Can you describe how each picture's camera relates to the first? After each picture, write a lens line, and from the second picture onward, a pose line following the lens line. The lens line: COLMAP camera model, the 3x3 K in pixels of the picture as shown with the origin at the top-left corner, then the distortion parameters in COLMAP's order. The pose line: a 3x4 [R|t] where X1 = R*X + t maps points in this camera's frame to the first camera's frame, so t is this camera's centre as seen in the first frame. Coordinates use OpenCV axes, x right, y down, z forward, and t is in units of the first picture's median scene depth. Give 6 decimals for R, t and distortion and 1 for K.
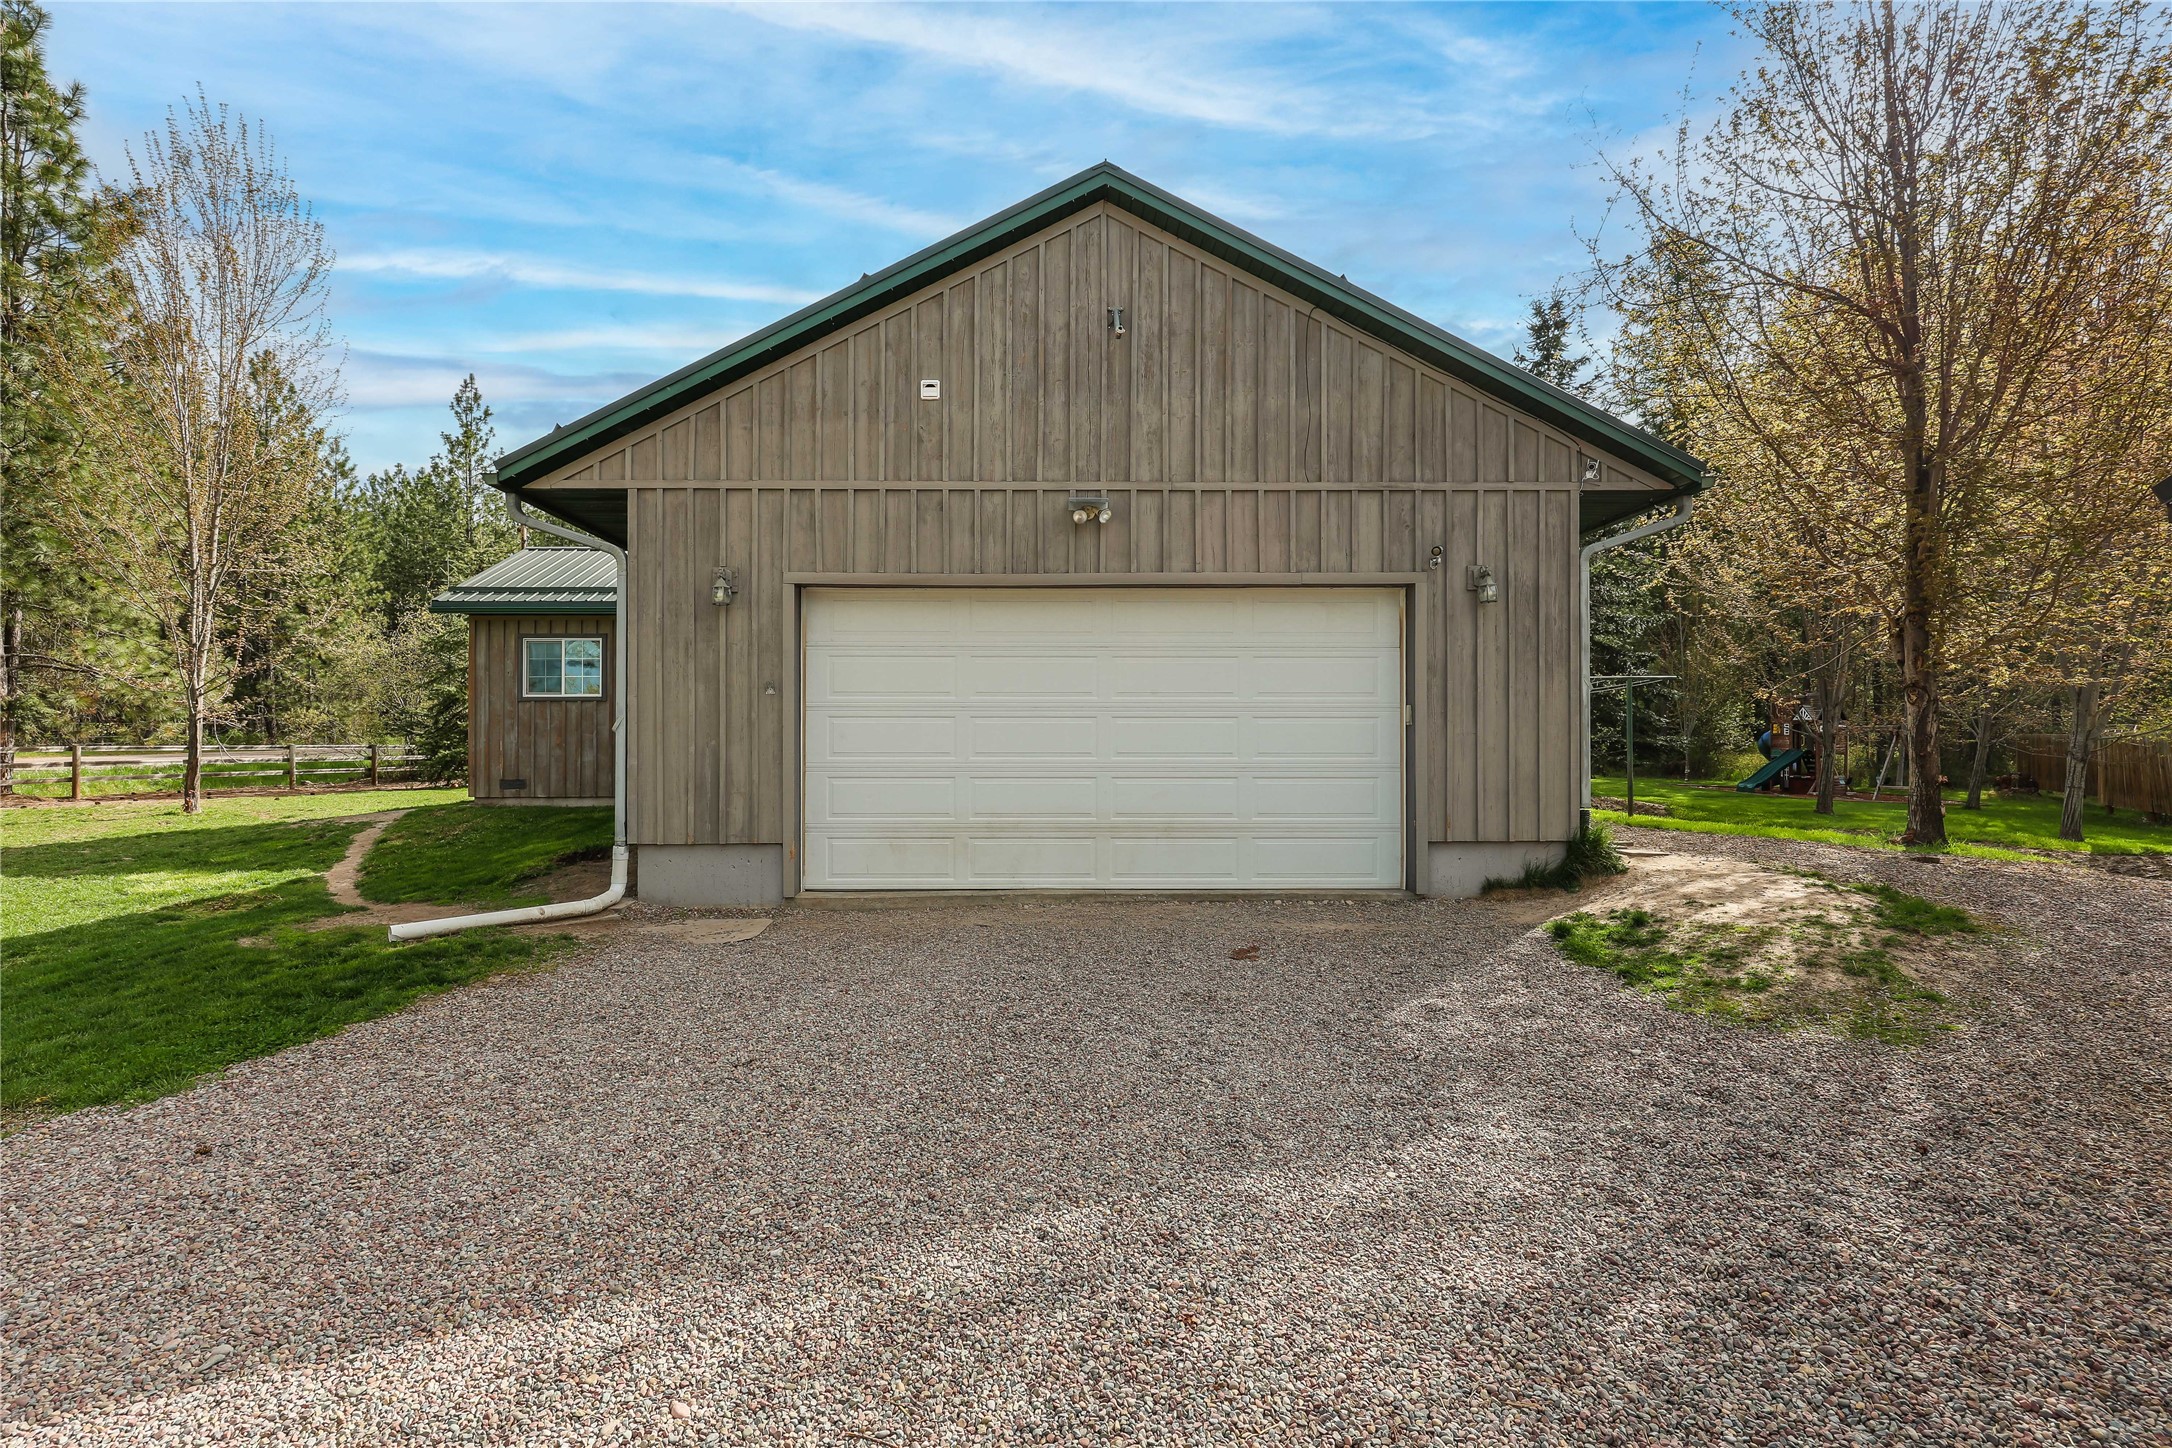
lens RADIAL K [[947.8, 0, 1067.3], [0, 947.8, 733.1], [0, 0, 1]] dist [-0.000489, 0.000486]
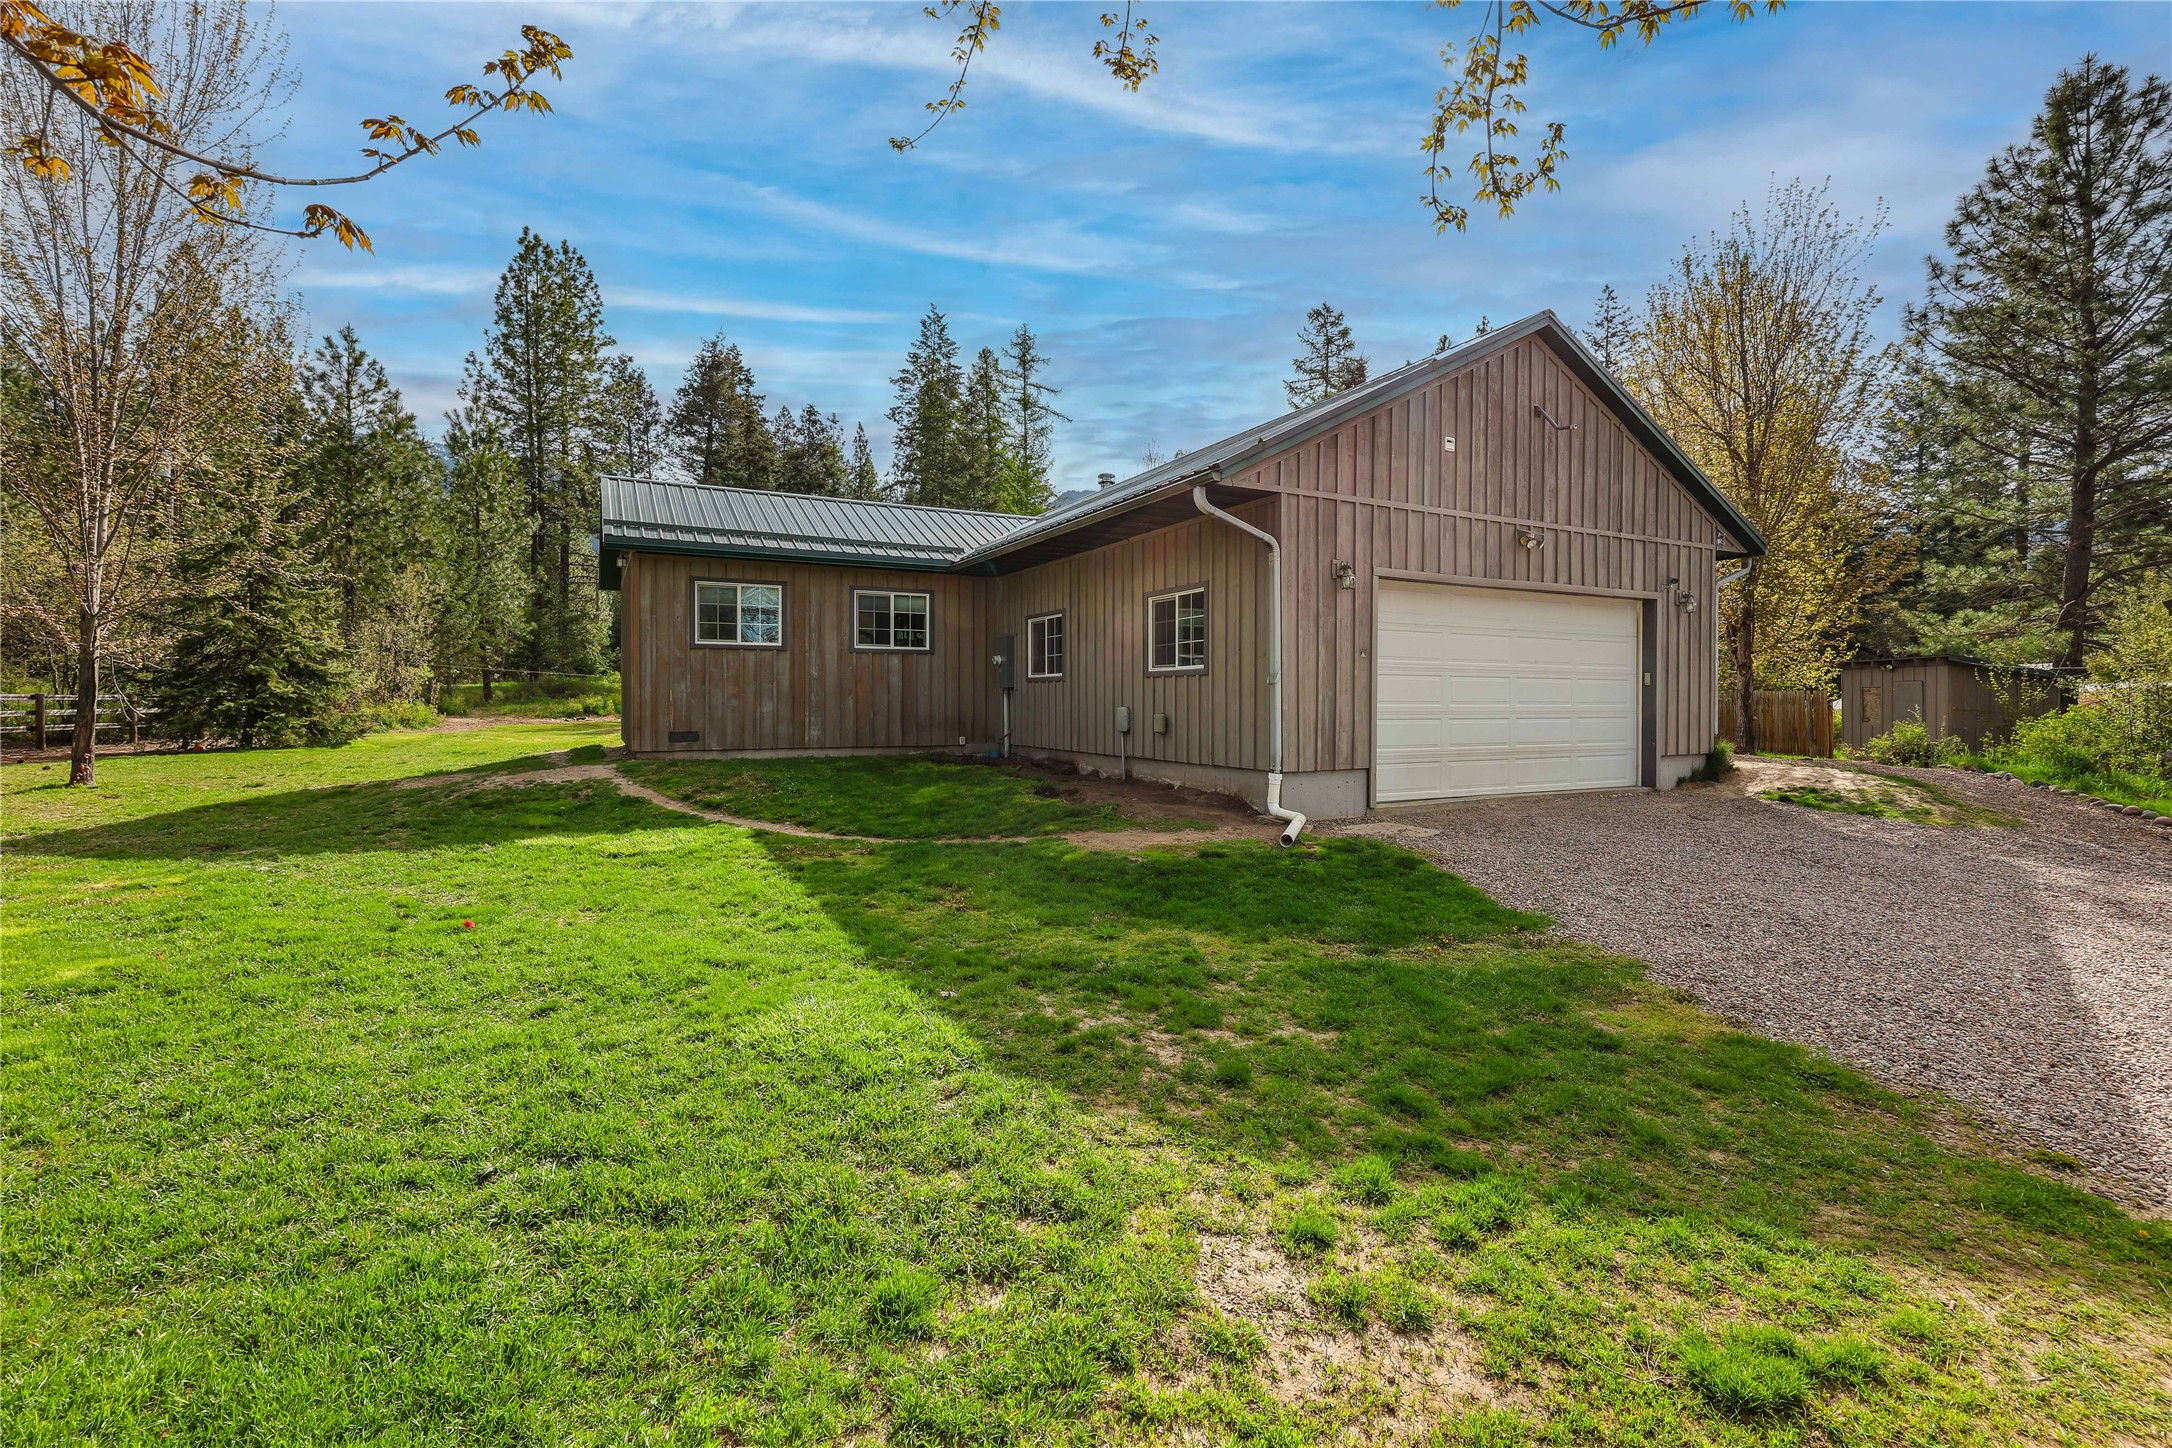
lens RADIAL K [[947.8, 0, 1091.7], [0, 947.8, 714.4], [0, 0, 1]] dist [-0.000489, 0.000486]
pose [[0.893694, -0.003802, 0.448661, -1.243901], [-0.008684, 0.999630, 0.025771, 0.008076], [-0.448593, -0.026927, 0.893330, -0.035341]]
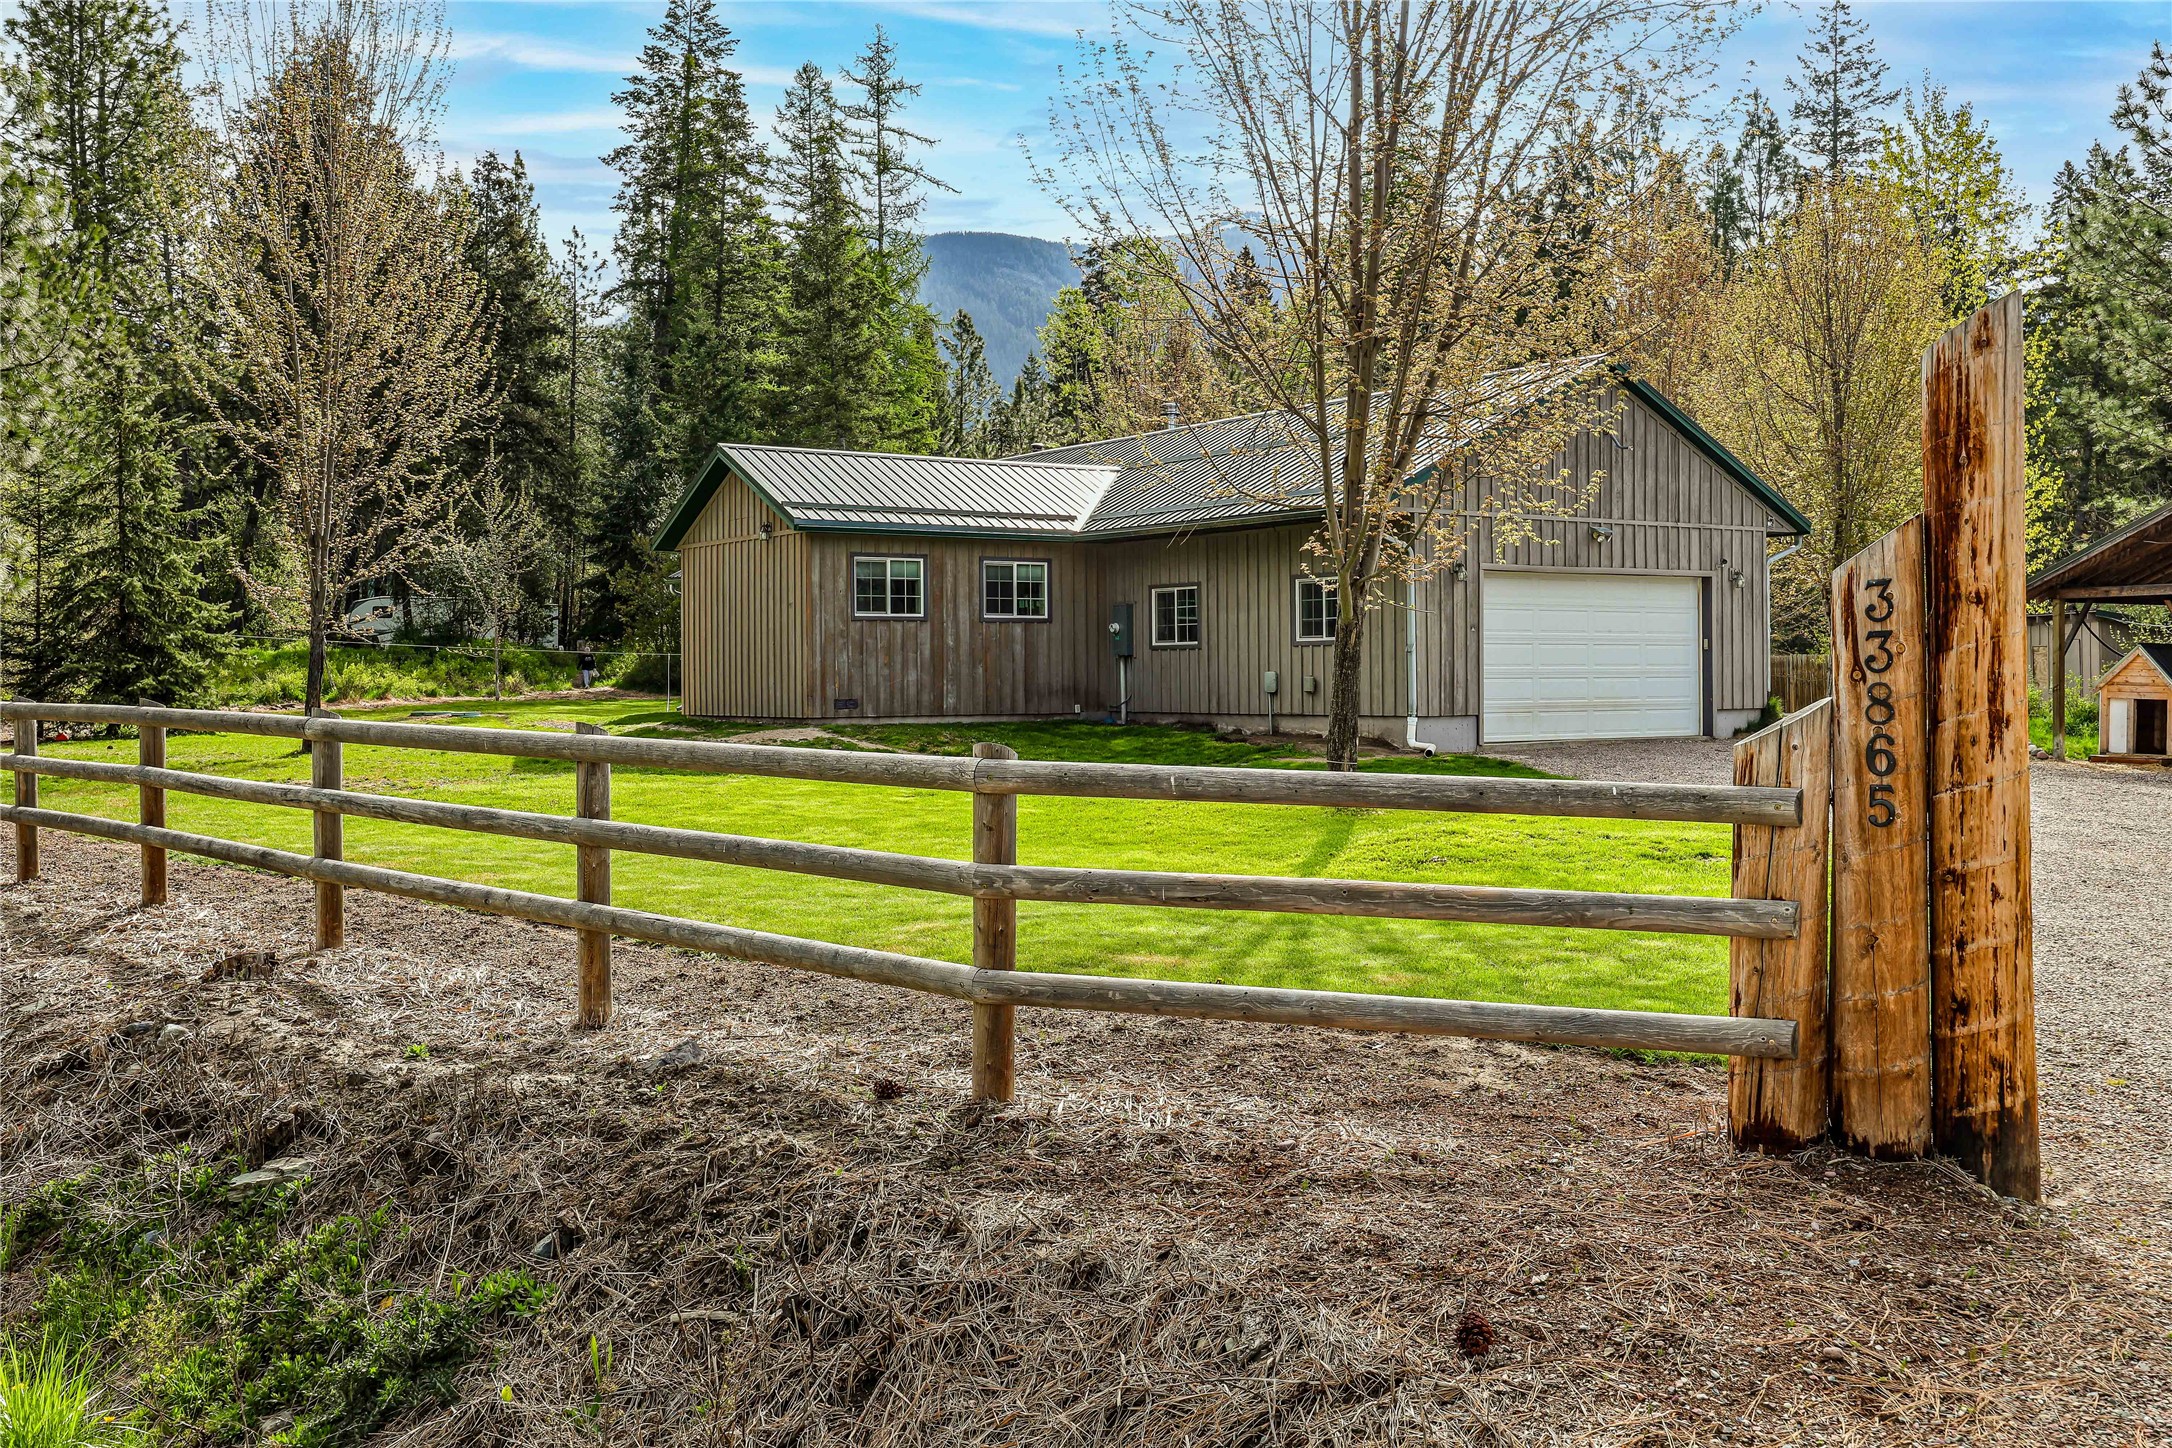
lens RADIAL K [[2192.1, 0, 1086.1], [0, 2192.1, 718.1], [0, 0, 1]] dist [-0.010953, 0.000000]
pose [[0.834044, -0.014923, 0.551497, -3.165143], [-0.001391, 0.999574, 0.029152, 0.002521], [-0.551697, -0.025081, 0.833668, -2.028936]]
